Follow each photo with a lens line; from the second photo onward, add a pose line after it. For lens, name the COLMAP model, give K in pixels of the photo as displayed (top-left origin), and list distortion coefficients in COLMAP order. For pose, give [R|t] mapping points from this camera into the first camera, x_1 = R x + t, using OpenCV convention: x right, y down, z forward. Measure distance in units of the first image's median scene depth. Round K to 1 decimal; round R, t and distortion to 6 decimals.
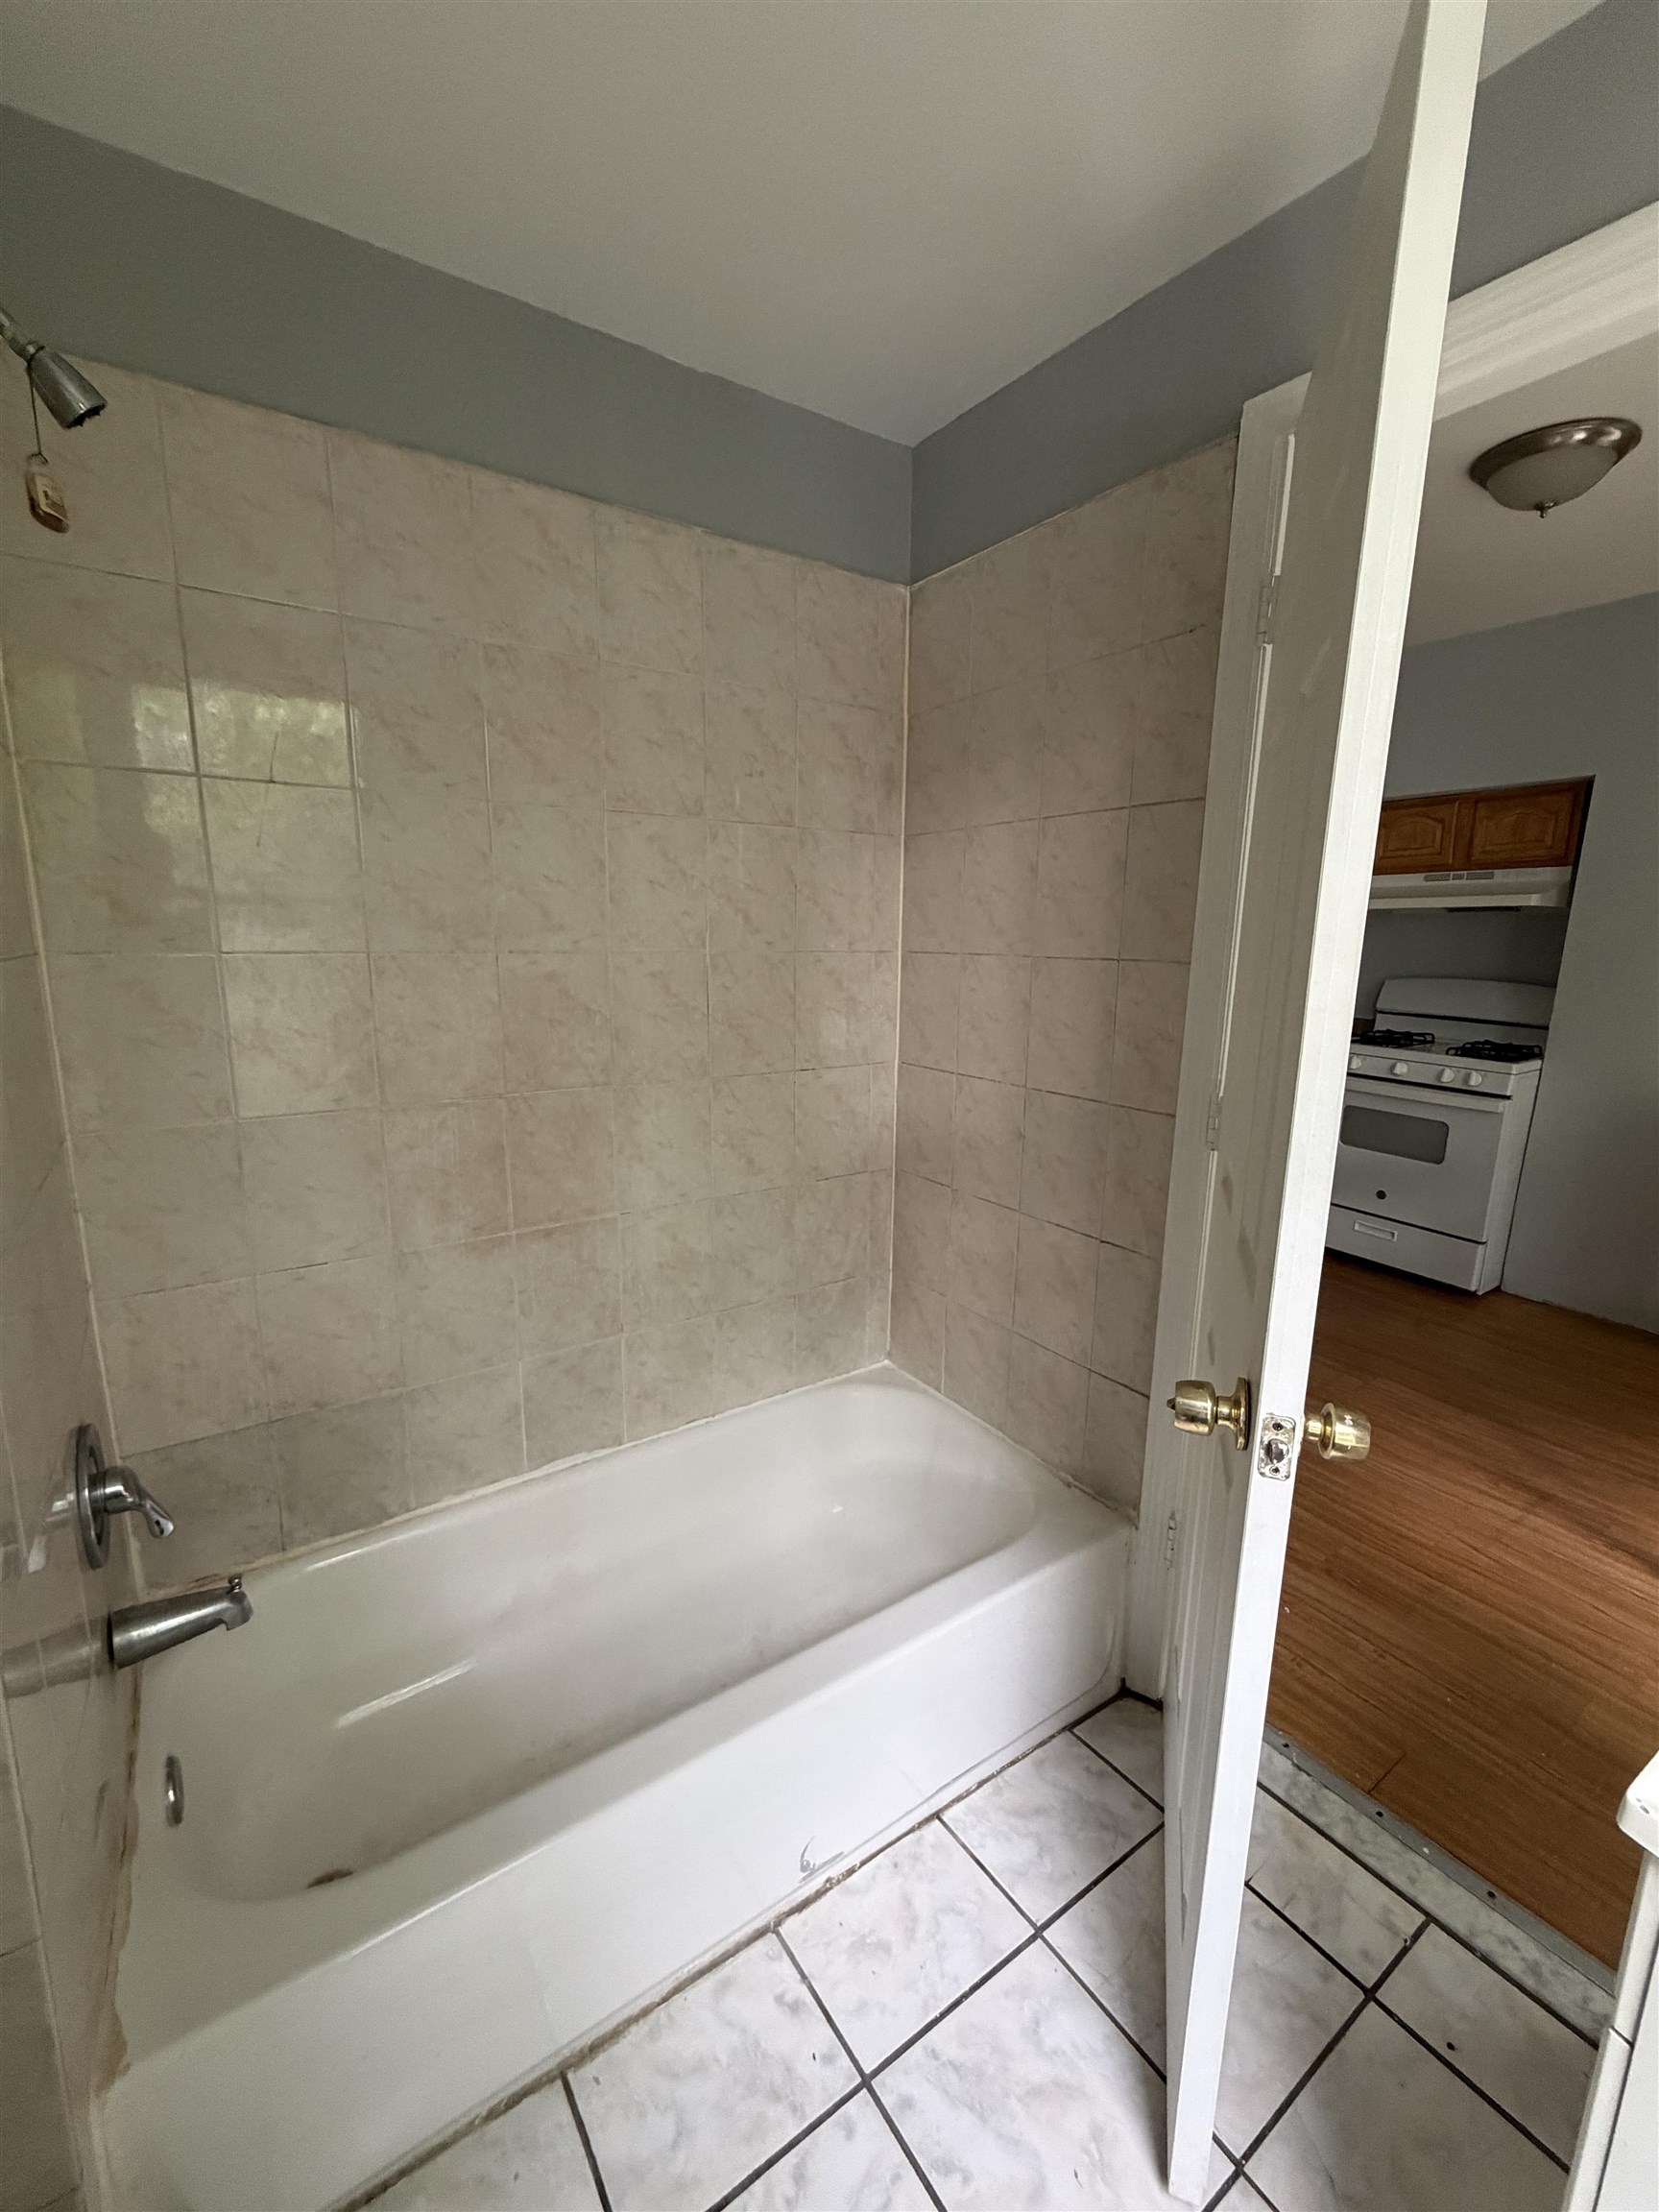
lens RADIAL K [[922.1, 0, 831.2], [0, 922.1, 1106.8], [0, 0, 1]] dist [-0.000511, 0.001013]
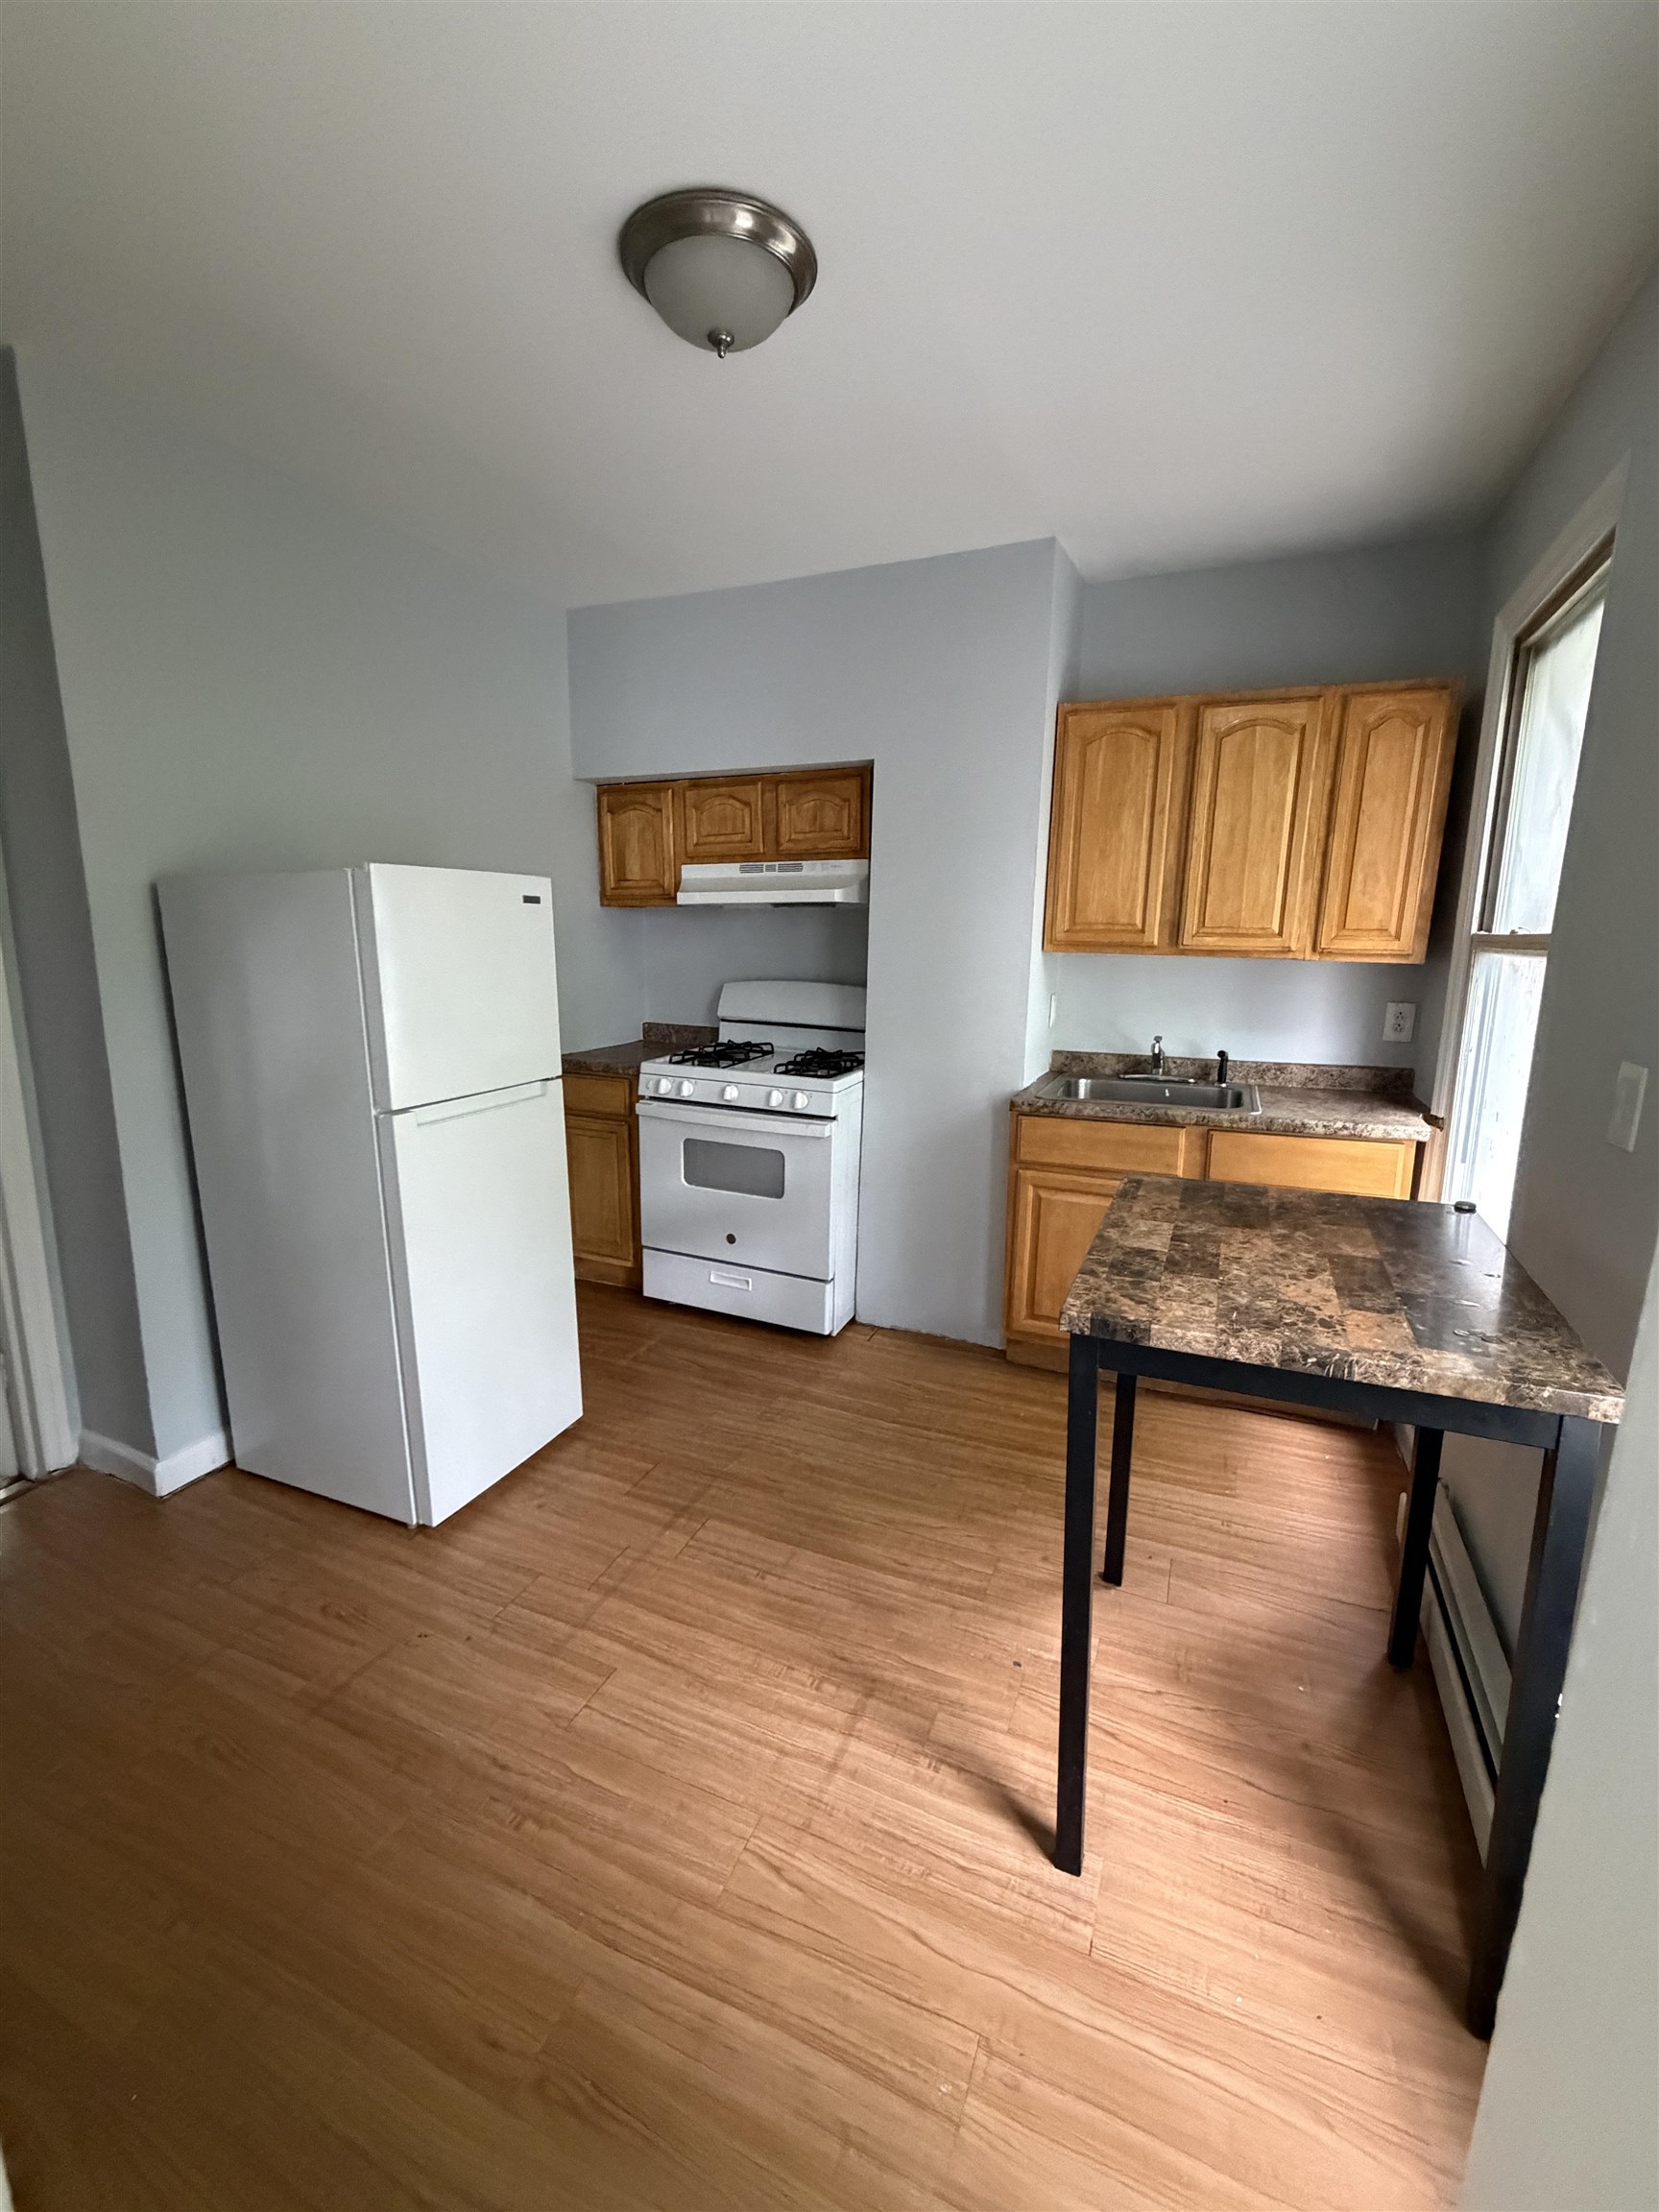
lens RADIAL K [[922.1, 0, 831.2], [0, 922.1, 1106.8], [0, 0, 1]] dist [-0.000511, 0.001013]
pose [[0.848555, -0.112856, 0.516931, 0.264547], [0.106560, 0.993420, 0.041961, -0.056384], [-0.518265, 0.019478, 0.854998, 0.232577]]
